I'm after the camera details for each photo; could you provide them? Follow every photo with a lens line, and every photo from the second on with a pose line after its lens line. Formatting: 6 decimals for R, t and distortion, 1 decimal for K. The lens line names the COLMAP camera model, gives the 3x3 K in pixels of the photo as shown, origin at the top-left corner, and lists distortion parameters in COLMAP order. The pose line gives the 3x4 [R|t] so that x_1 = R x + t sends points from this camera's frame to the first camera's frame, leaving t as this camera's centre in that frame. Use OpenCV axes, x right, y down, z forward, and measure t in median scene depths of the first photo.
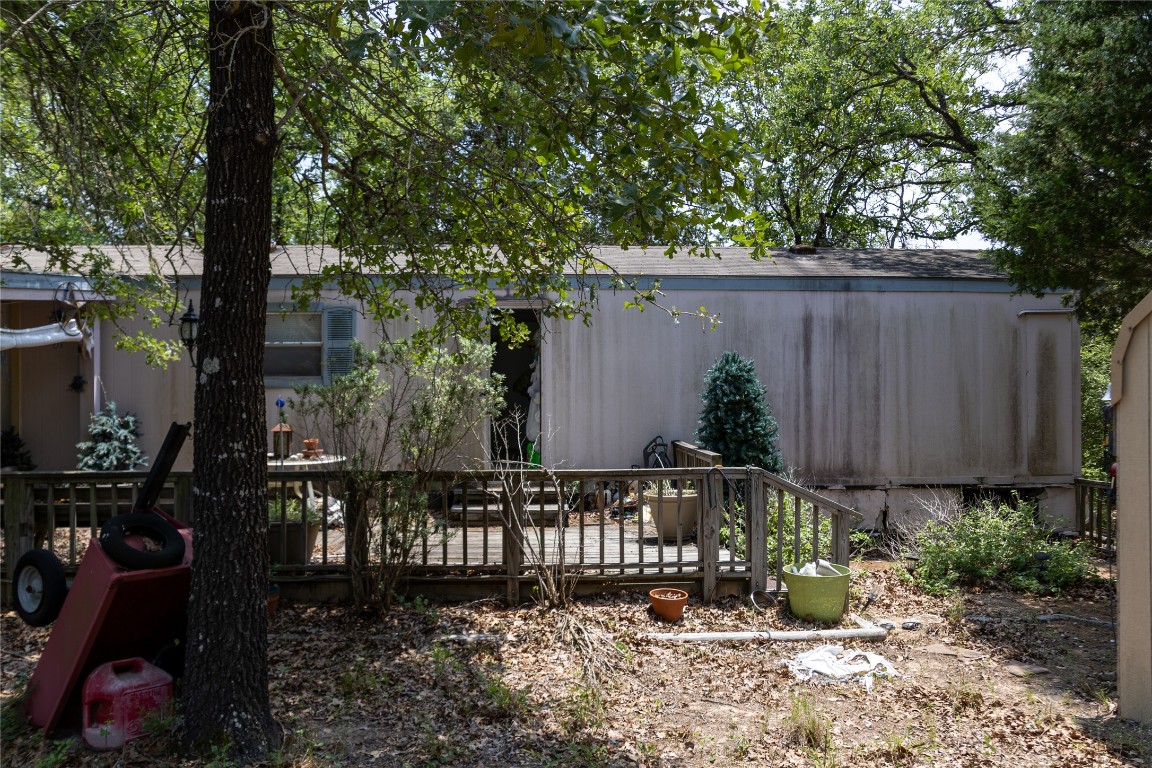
lens RADIAL K [[920.9, 0, 571.7], [0, 920.9, 395.0], [0, 0, 1]] dist [-0.056946, 0.074144]
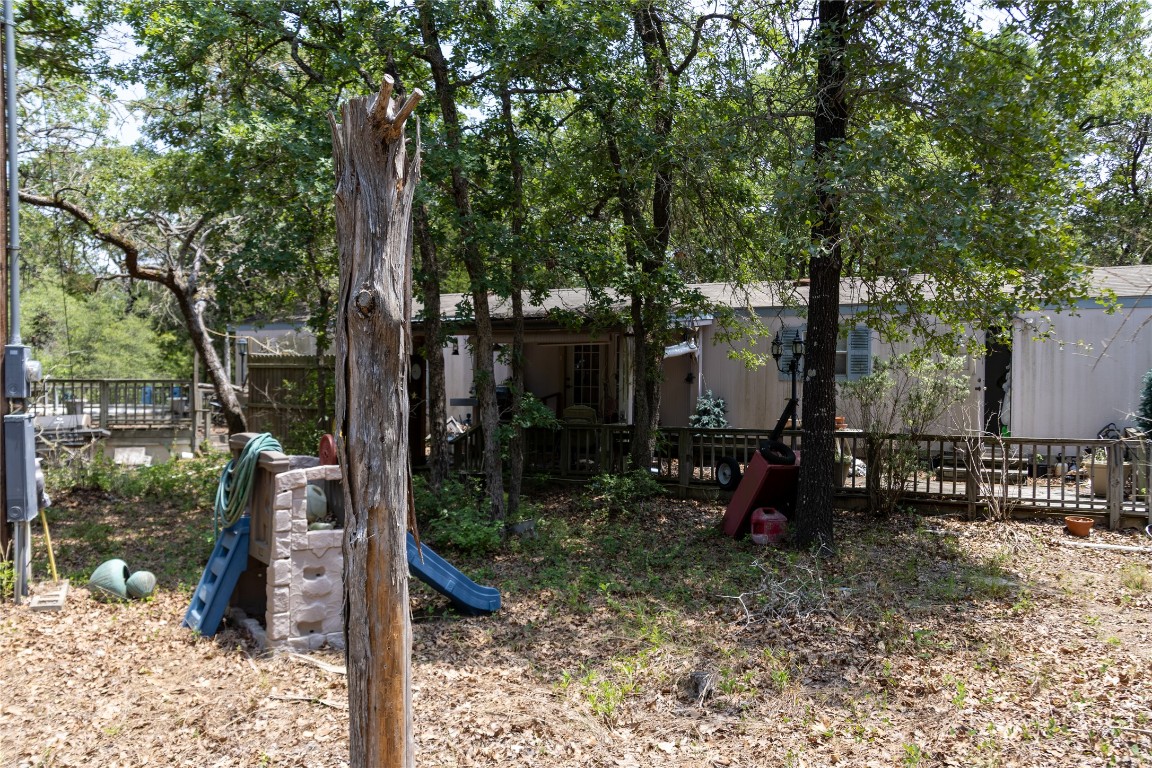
lens RADIAL K [[920.9, 0, 572.1], [0, 920.9, 411.4], [0, 0, 1]] dist [-0.056946, 0.074144]
pose [[0.862026, 0.025722, -0.506211, 0.135635], [-0.012662, 0.999493, 0.029225, 0.001561], [0.506706, -0.018783, 0.861914, -0.716417]]
